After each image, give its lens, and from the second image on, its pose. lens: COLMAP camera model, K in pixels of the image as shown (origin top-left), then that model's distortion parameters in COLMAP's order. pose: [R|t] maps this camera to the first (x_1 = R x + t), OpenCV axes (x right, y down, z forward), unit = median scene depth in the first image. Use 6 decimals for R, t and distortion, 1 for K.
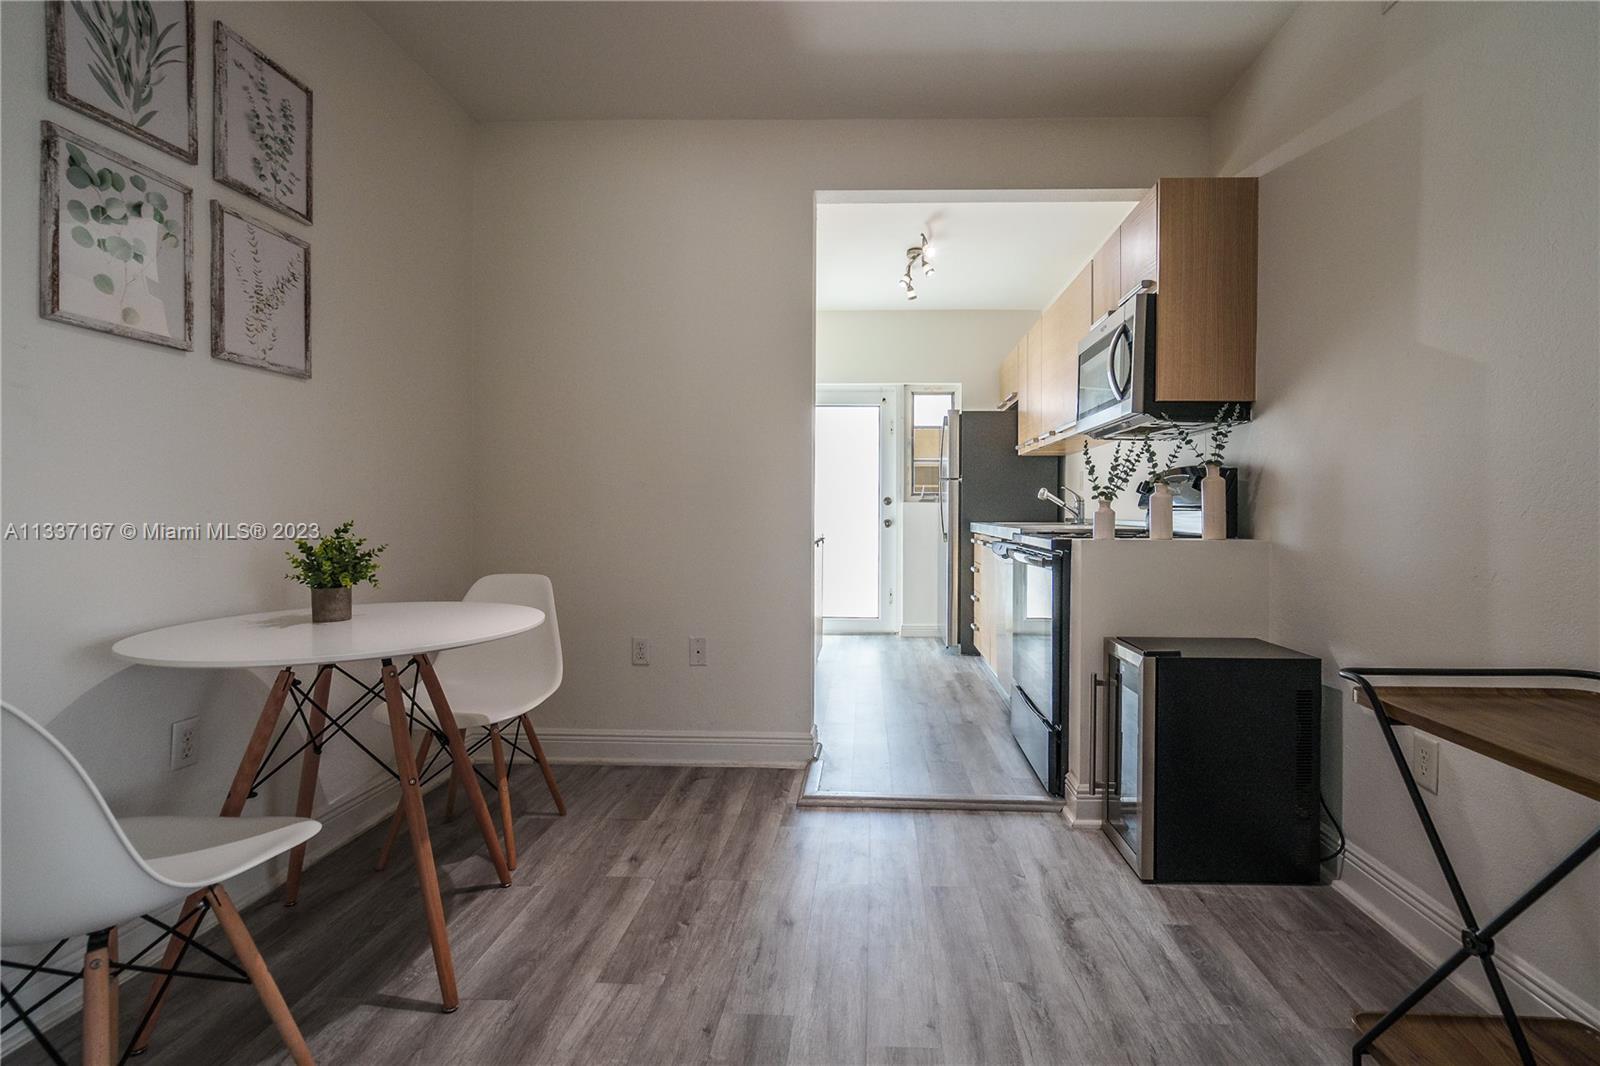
lens RADIAL K [[731.9, 0, 845.2], [0, 731.9, 526.1], [0, 0, 1]] dist [-0.001539, -0.000463]
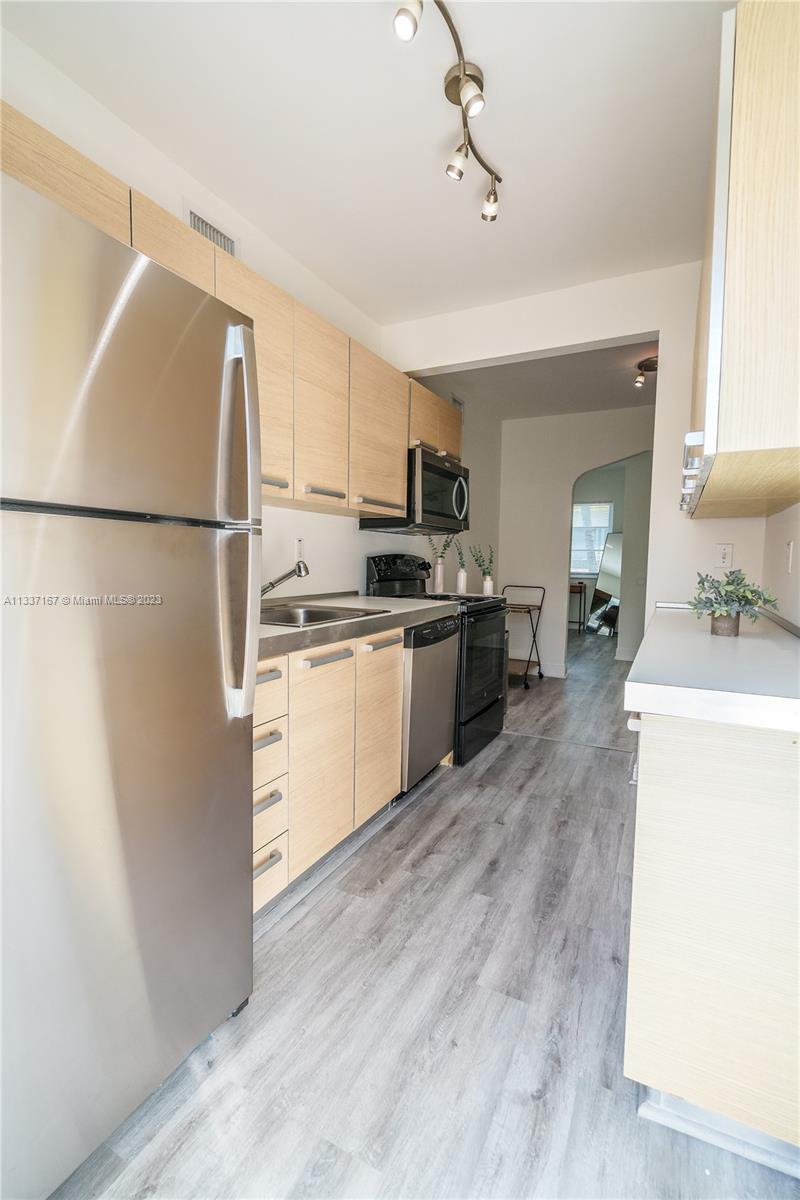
lens RADIAL K [[541.1, 0, 400.0], [0, 541.1, 600.0], [0, 0, 1]] dist [0.000679, 0.000255]
pose [[-0.905854, -0.057327, 0.419693, -0.041579], [-0.016943, 0.994910, 0.099329, -0.083214], [-0.423251, 0.082867, -0.902215, 1.781965]]
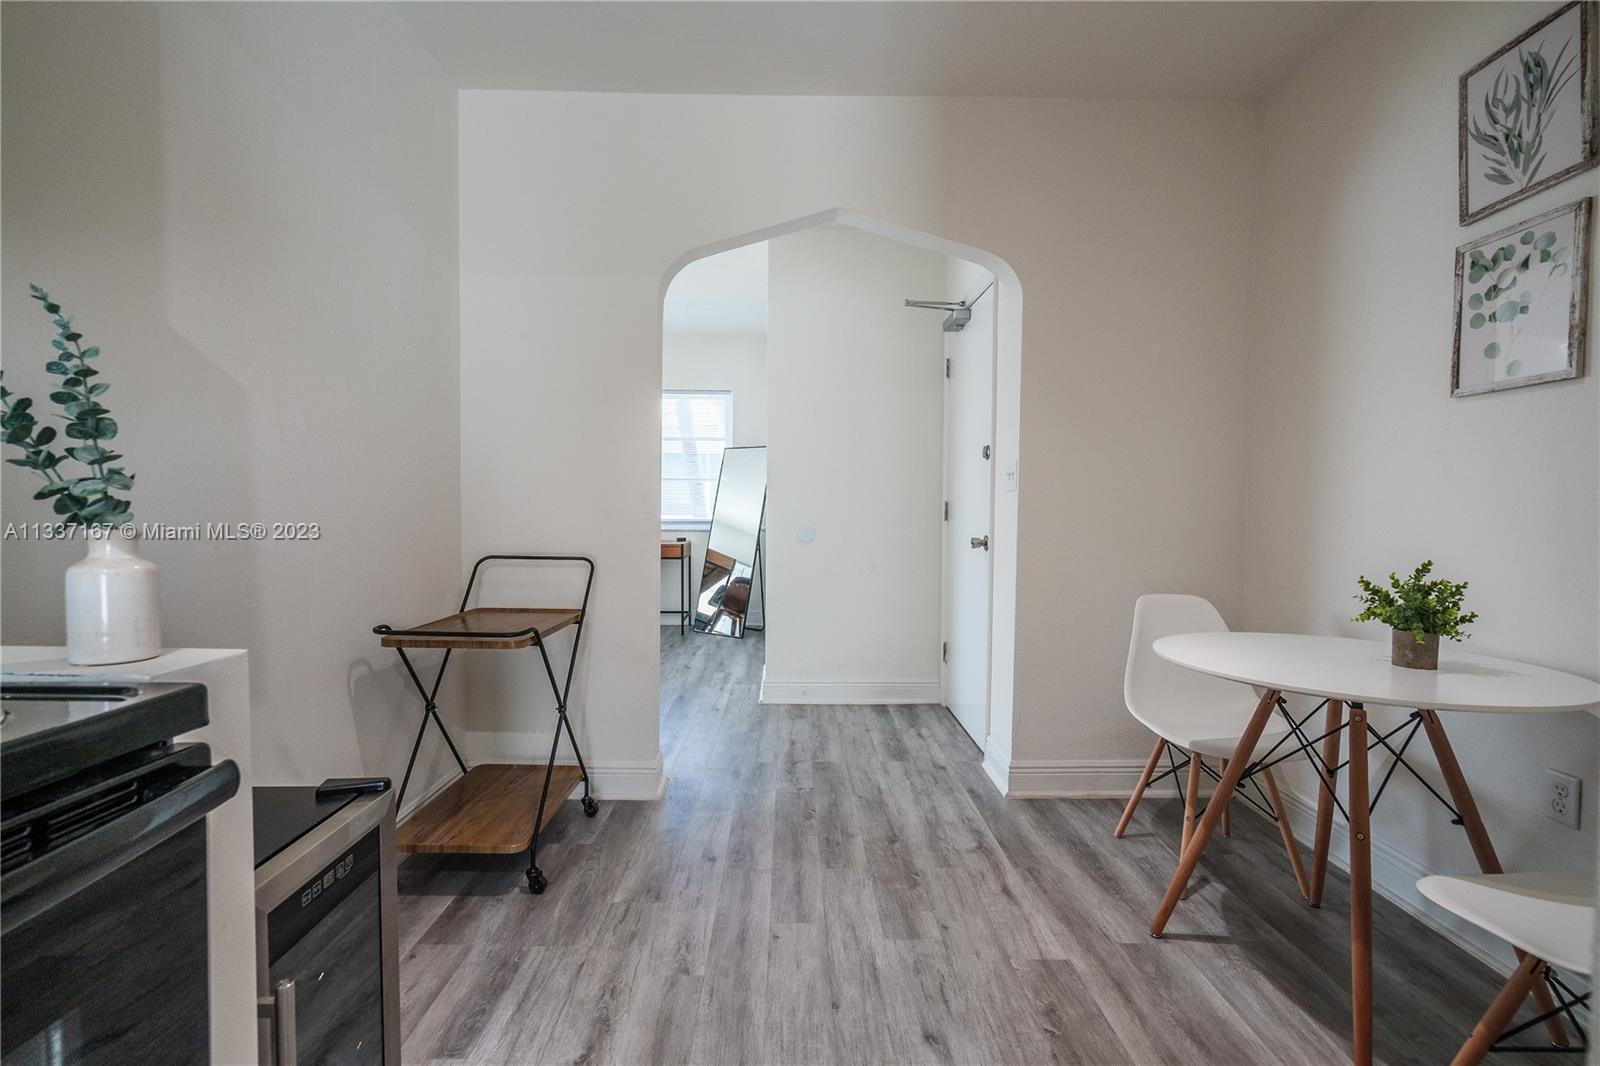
lens RADIAL K [[730.5, 0, 802.2], [0, 730.5, 517.3], [0, 0, 1]] dist [0.000138, 0.000540]
pose [[-0.998268, -0.013166, -0.057344, 0.065570], [-0.014923, 0.999429, 0.030310, -0.038895], [0.056912, 0.031113, -0.997894, 0.954361]]
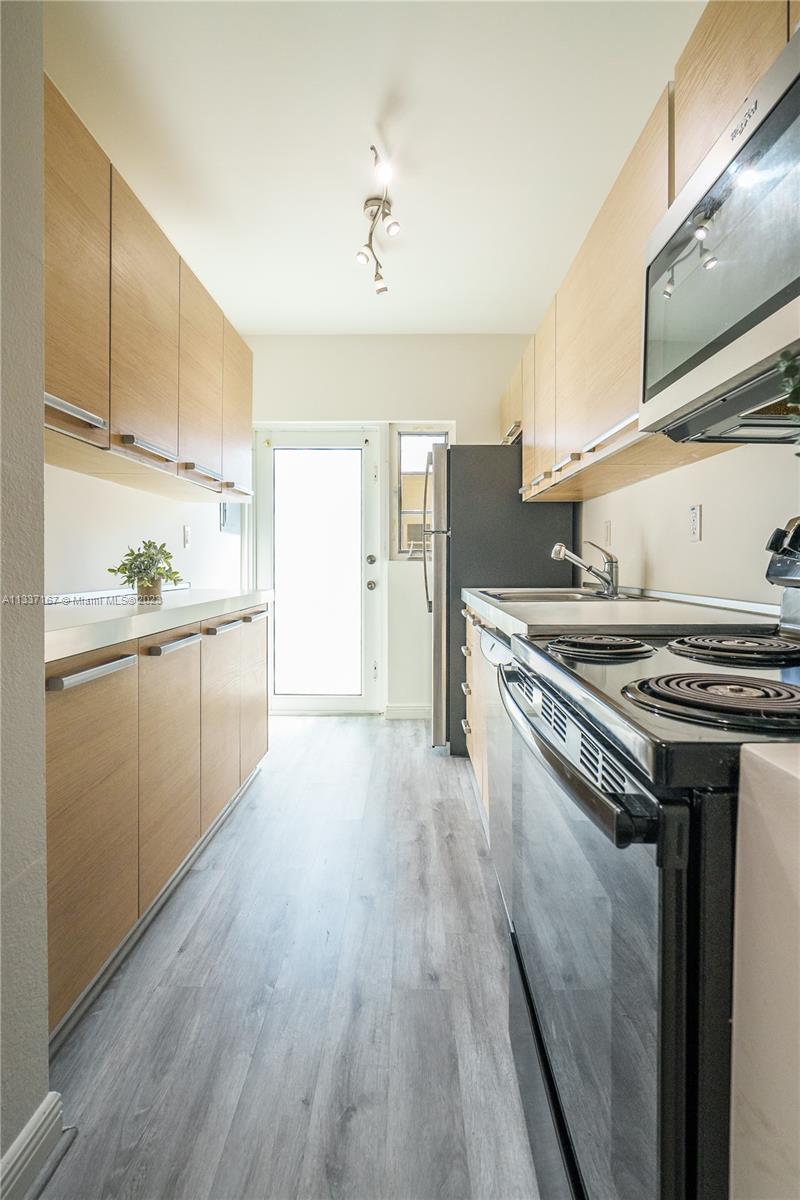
lens RADIAL K [[547.9, 0, 400.0], [0, 547.9, 600.0], [0, 0, 1]] dist [0.000138, 0.000540]
pose [[0.999828, -0.011829, 0.014271, 0.145630], [0.011089, 0.998642, 0.050910, -0.034000], [-0.014854, -0.050743, 0.998601, 0.622617]]
